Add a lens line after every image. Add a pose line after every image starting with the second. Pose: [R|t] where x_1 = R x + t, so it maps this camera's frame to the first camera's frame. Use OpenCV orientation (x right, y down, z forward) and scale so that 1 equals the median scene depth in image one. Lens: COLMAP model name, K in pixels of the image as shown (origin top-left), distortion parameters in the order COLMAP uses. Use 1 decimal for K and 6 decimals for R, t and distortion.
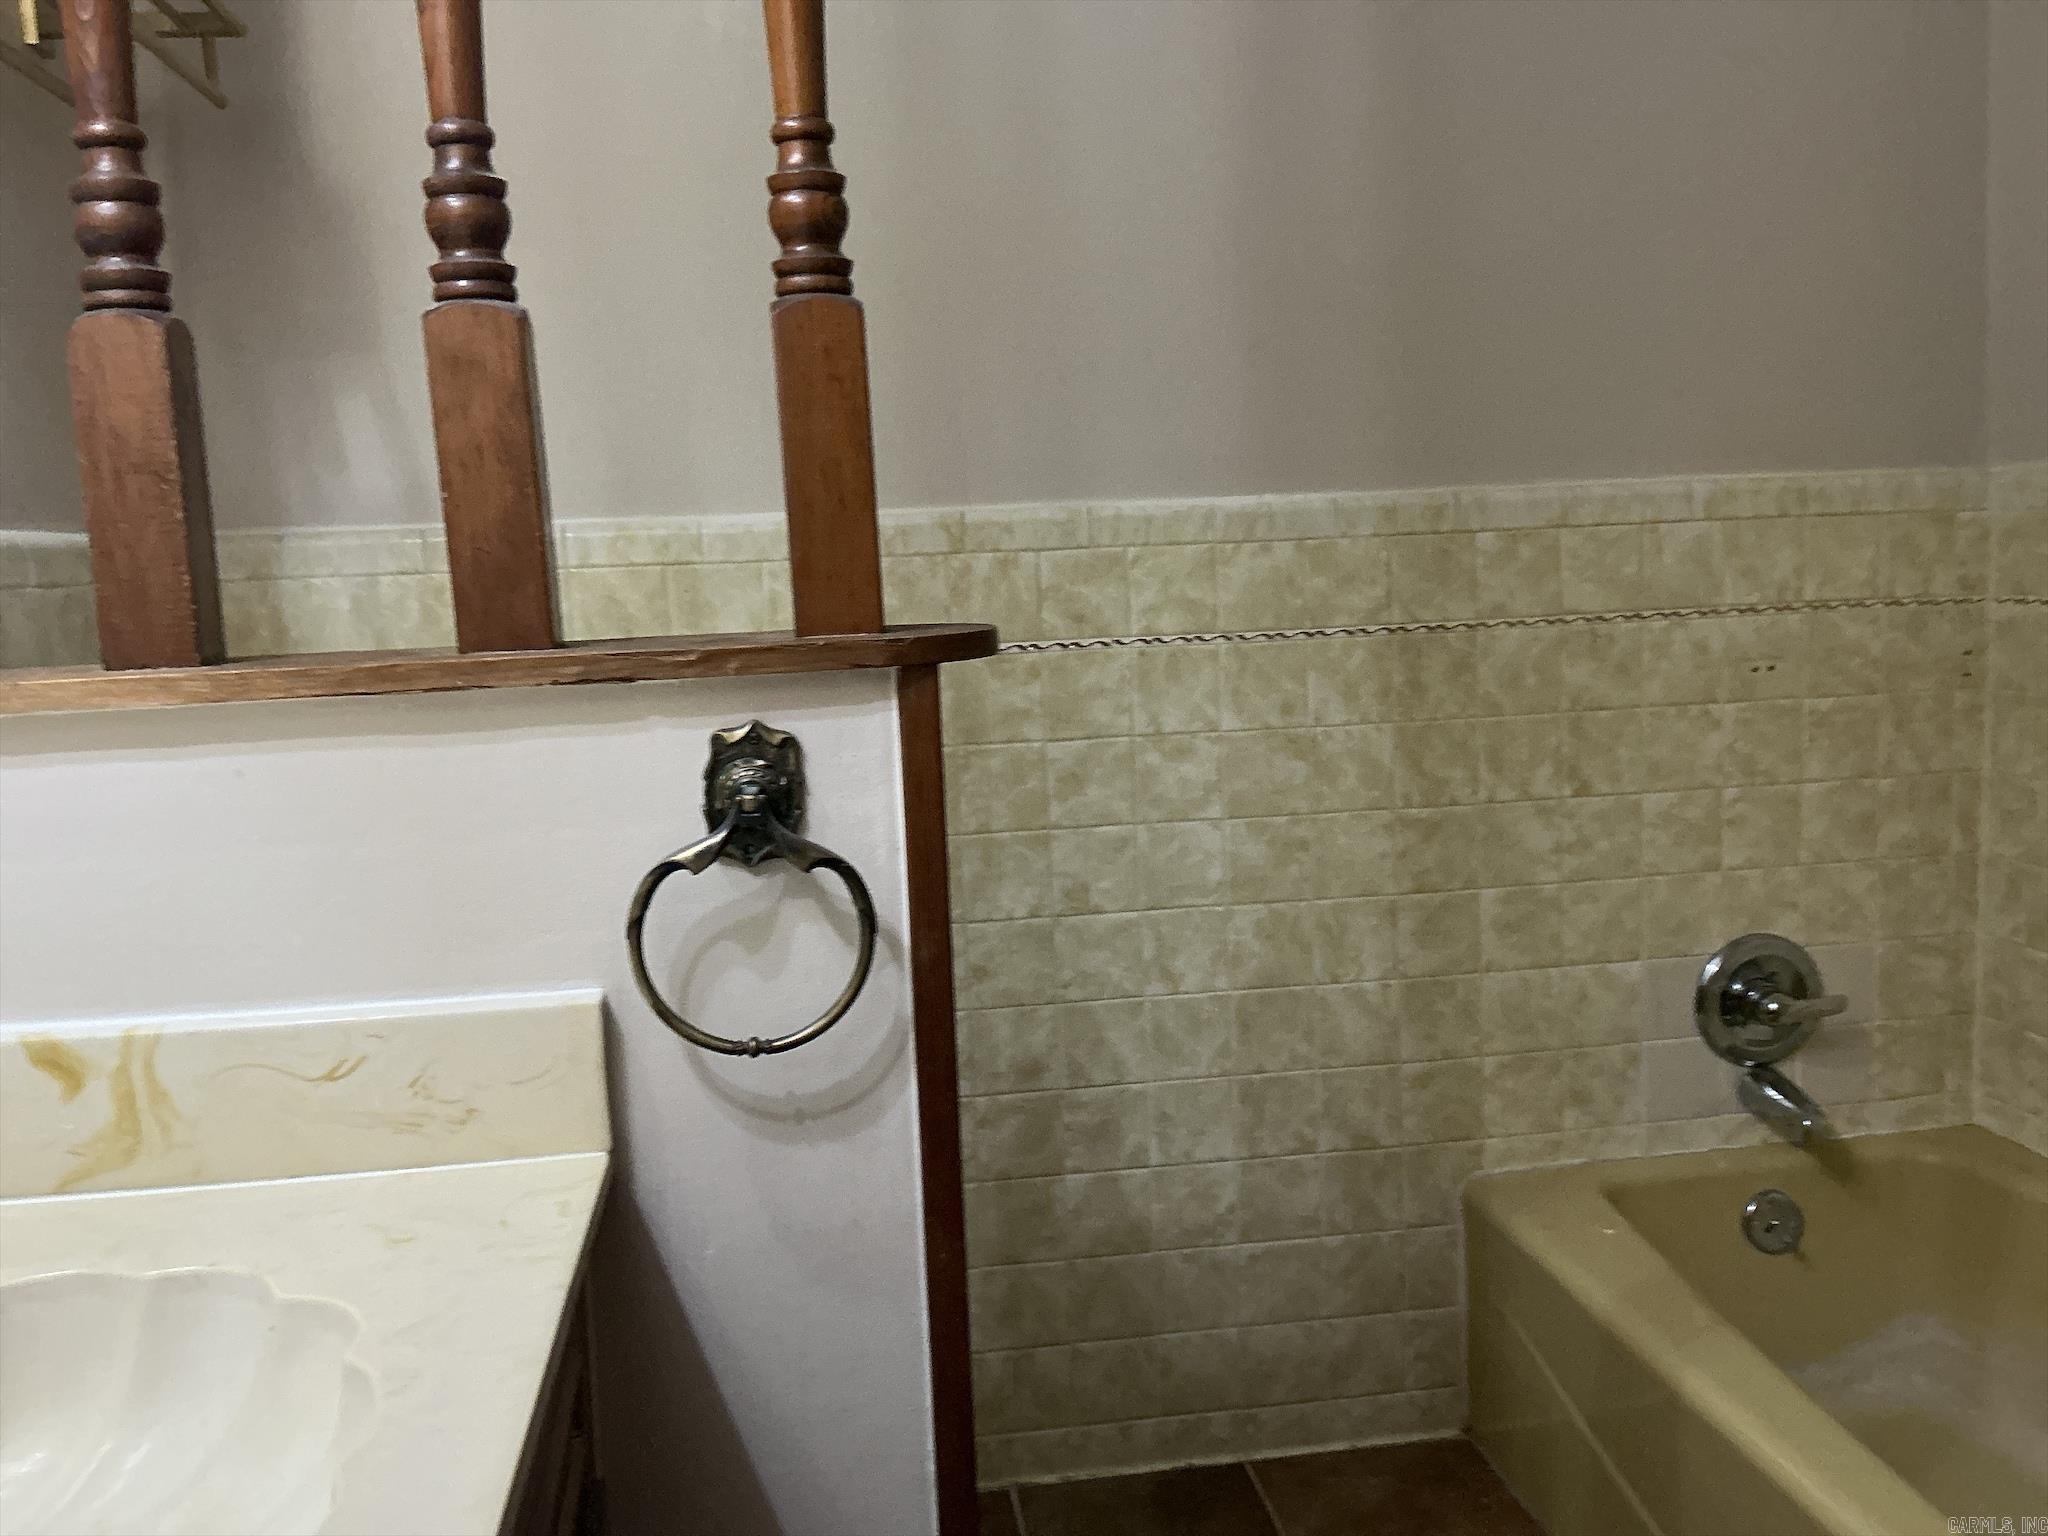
lens RADIAL K [[1703.5, 0, 1027.2], [0, 1703.5, 762.0], [0, 0, 1]] dist [0.155522, -0.316943]
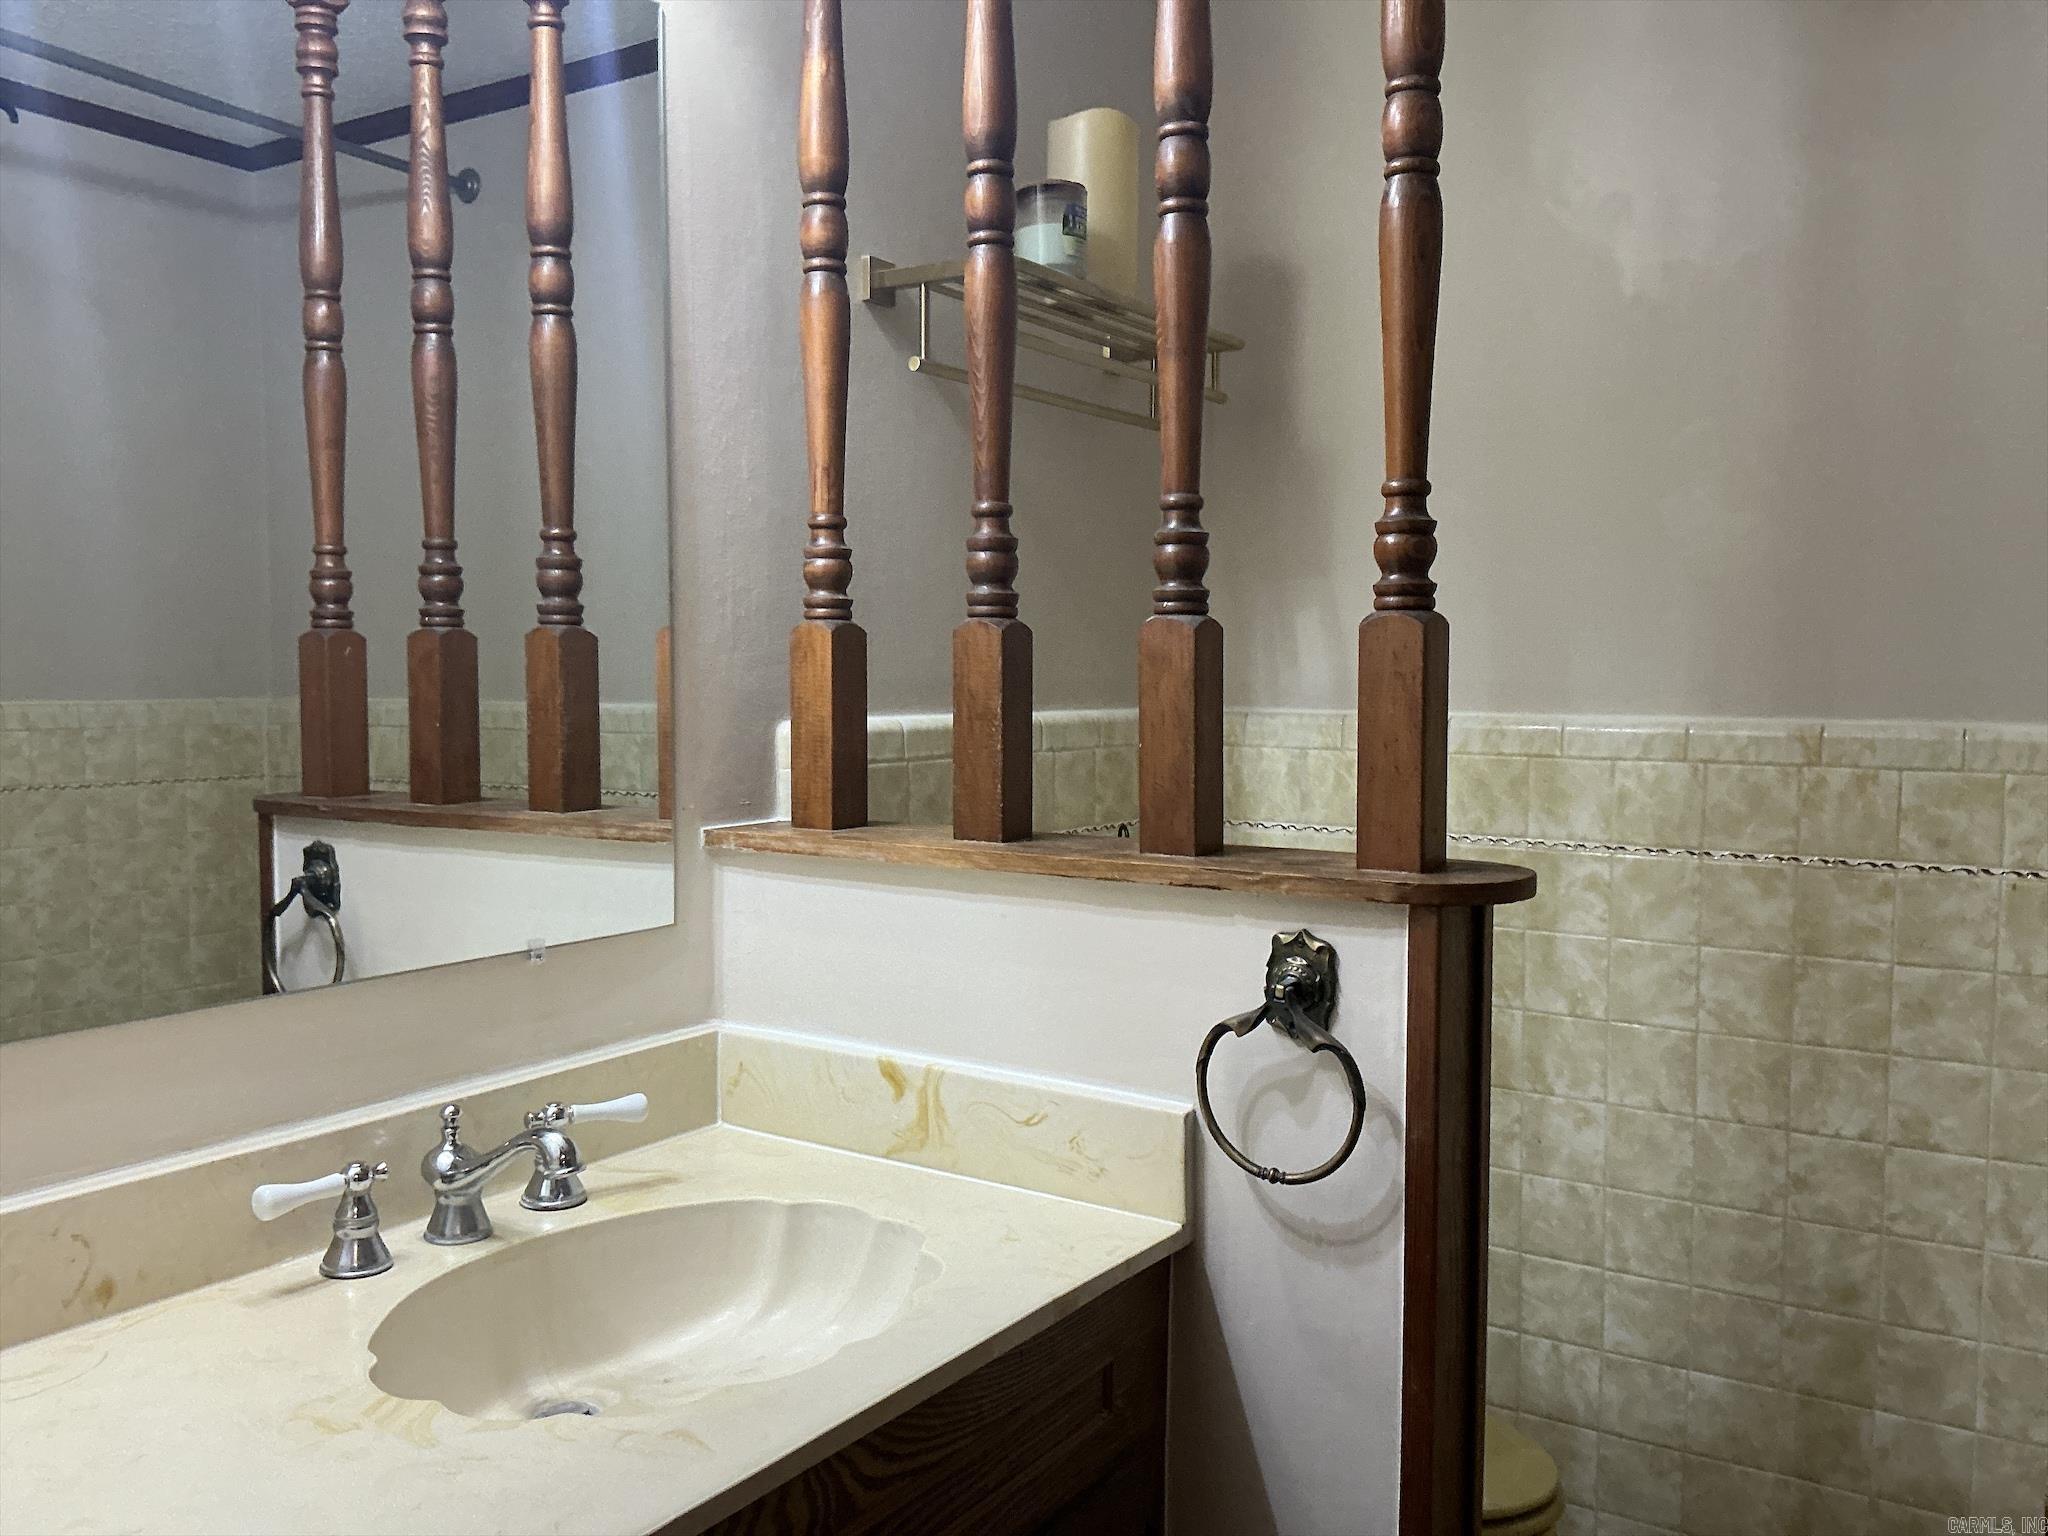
lens RADIAL K [[1703.5, 0, 1027.2], [0, 1703.5, 762.0], [0, 0, 1]] dist [0.155522, -0.316943]
pose [[0.746232, 0.085316, -0.660196, 0.288178], [-0.117619, 0.993048, -0.004617, -0.064239], [0.655213, 0.081097, 0.751079, -0.077793]]
